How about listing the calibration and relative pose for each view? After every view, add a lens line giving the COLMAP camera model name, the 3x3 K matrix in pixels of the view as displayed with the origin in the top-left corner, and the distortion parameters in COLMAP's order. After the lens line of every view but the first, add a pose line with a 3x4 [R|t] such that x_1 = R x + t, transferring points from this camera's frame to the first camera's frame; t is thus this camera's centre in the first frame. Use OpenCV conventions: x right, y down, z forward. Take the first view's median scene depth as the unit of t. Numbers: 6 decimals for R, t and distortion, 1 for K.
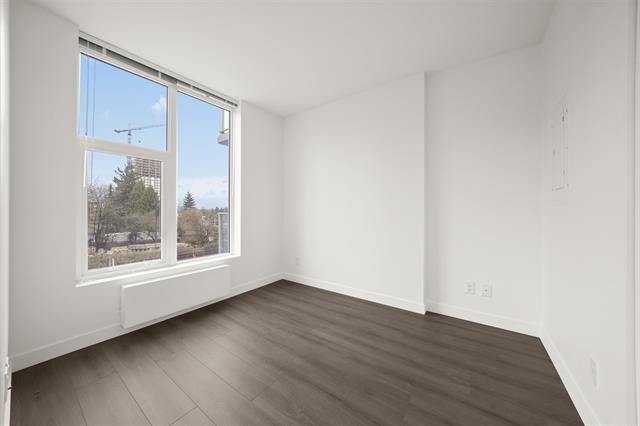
lens RADIAL K [[224.6, 0, 324.9], [0, 224.6, 206.8], [0, 0, 1]] dist [-0.015156, 0.000768]
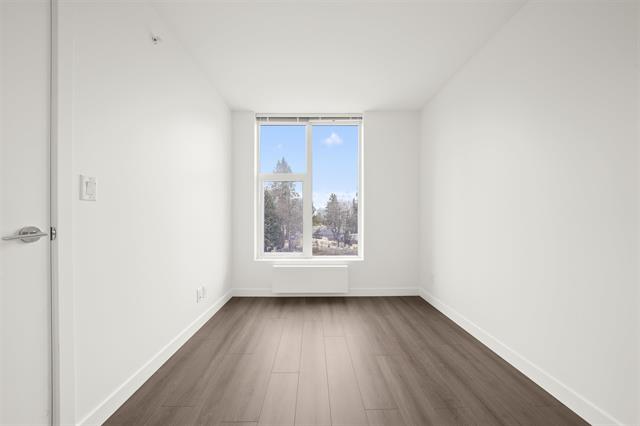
lens RADIAL K [[224.6, 0, 316.9], [0, 224.6, 211.7], [0, 0, 1]] dist [-0.015156, 0.000768]
pose [[0.579123, -0.018527, -0.815029, 0.428183], [0.012974, 0.999825, -0.013508, 0.005406], [0.815137, -0.002751, 0.579262, 0.258359]]
